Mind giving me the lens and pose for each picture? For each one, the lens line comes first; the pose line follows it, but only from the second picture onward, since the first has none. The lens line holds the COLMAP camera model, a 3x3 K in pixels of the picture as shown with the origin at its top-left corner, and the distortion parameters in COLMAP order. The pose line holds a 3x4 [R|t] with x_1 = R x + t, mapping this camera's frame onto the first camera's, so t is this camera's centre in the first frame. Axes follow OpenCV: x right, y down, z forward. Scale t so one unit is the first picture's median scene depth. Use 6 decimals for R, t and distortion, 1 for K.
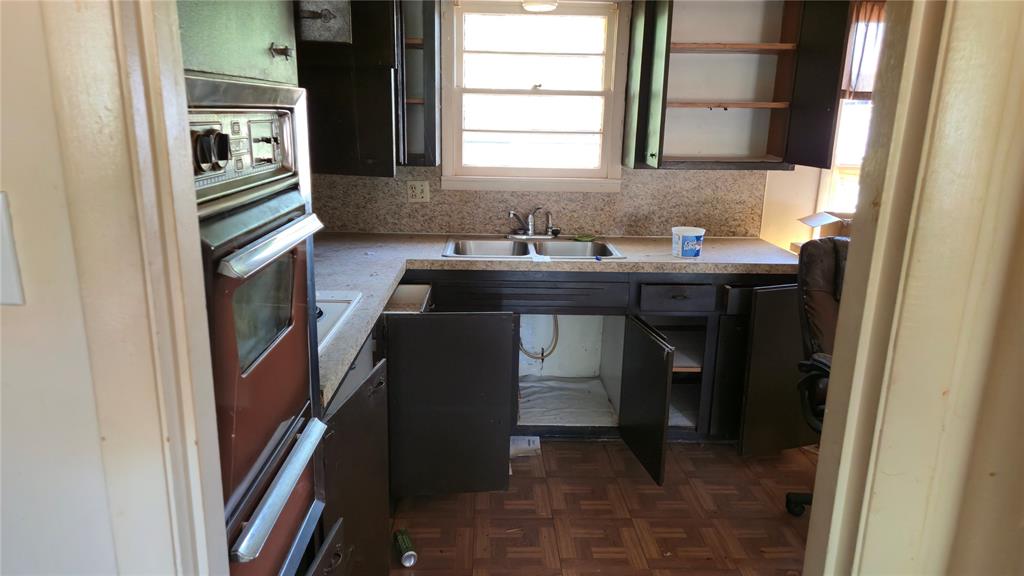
lens RADIAL K [[683.1, 0, 506.7], [0, 683.1, 292.4], [0, 0, 1]] dist [0.038797, -0.014972]
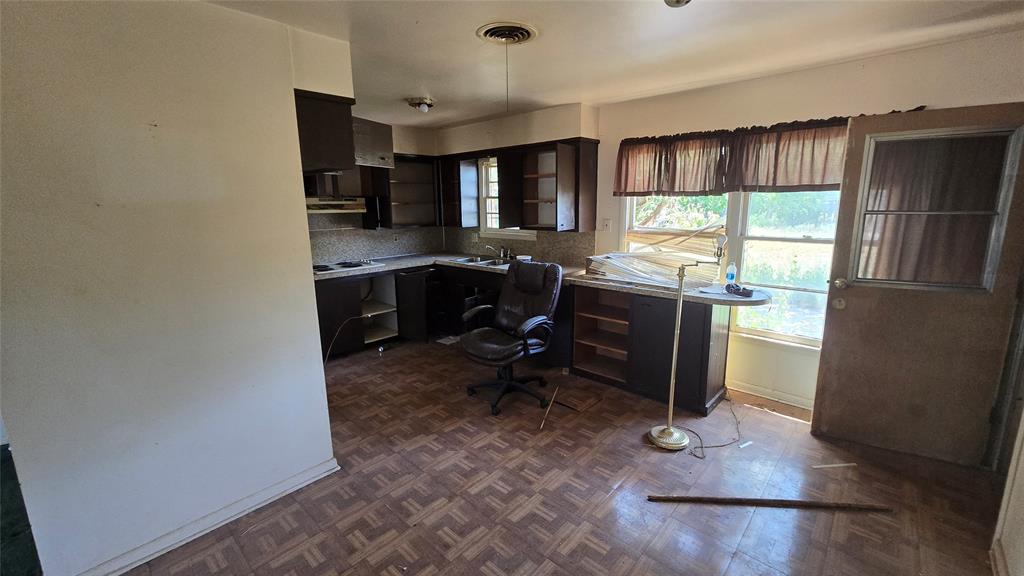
lens RADIAL K [[426.5, 0, 509.4], [0, 426.5, 282.0], [0, 0, 1]] dist [0.000666, 0.001156]
pose [[0.710236, 0.111165, -0.695131, 1.072689], [-0.159952, 0.987109, -0.005570, 0.004362], [0.685551, 0.115144, 0.718862, -0.021442]]
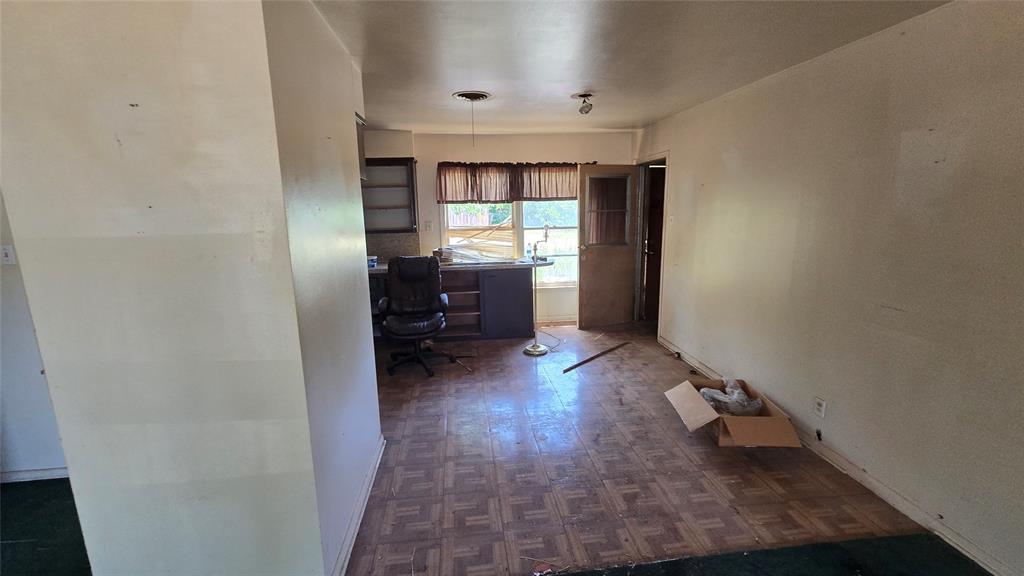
lens RADIAL K [[426.5, 0, 508.8], [0, 426.5, 284.5], [0, 0, 1]] dist [0.000666, 0.001156]
pose [[0.995983, -0.045563, 0.077083, 0.580937], [0.050762, 0.996468, -0.066896, 0.124382], [-0.073762, 0.070540, 0.994778, -0.532000]]
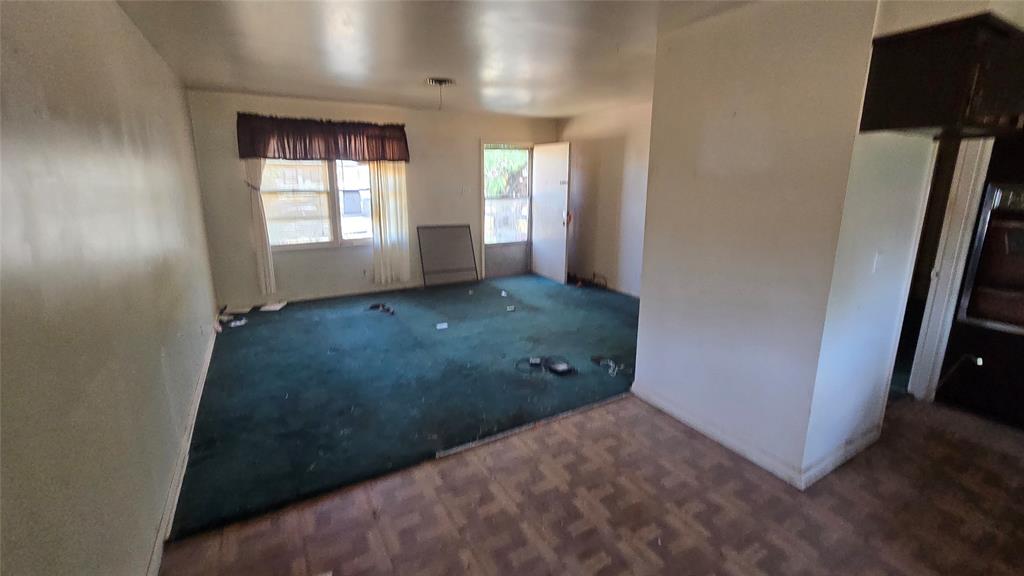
lens RADIAL K [[426.5, 0, 512.5], [0, 426.5, 272.1], [0, 0, 1]] dist [0.000666, 0.001156]
pose [[-0.873099, 0.091551, -0.478871, 1.038222], [-0.140732, 0.893077, 0.427327, -0.132406], [0.466791, 0.440491, -0.766860, 0.488498]]
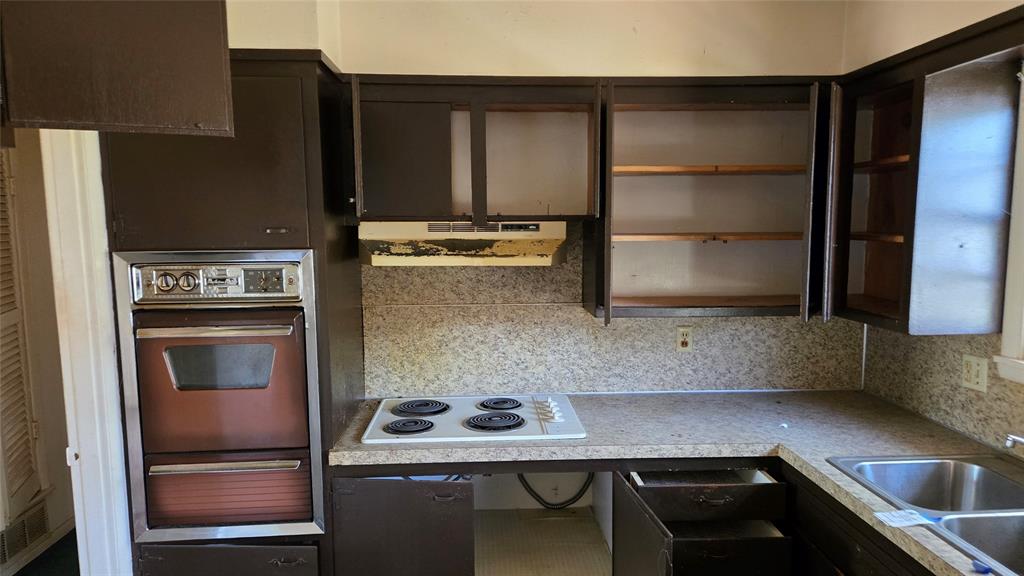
lens RADIAL K [[683.1, 0, 492.2], [0, 683.1, 292.1], [0, 0, 1]] dist [0.038797, -0.014972]
pose [[0.015430, 0.081848, -0.996525, 0.501068], [-0.248497, 0.965688, 0.075468, -0.157687], [0.968510, 0.246469, 0.035240, 0.527468]]
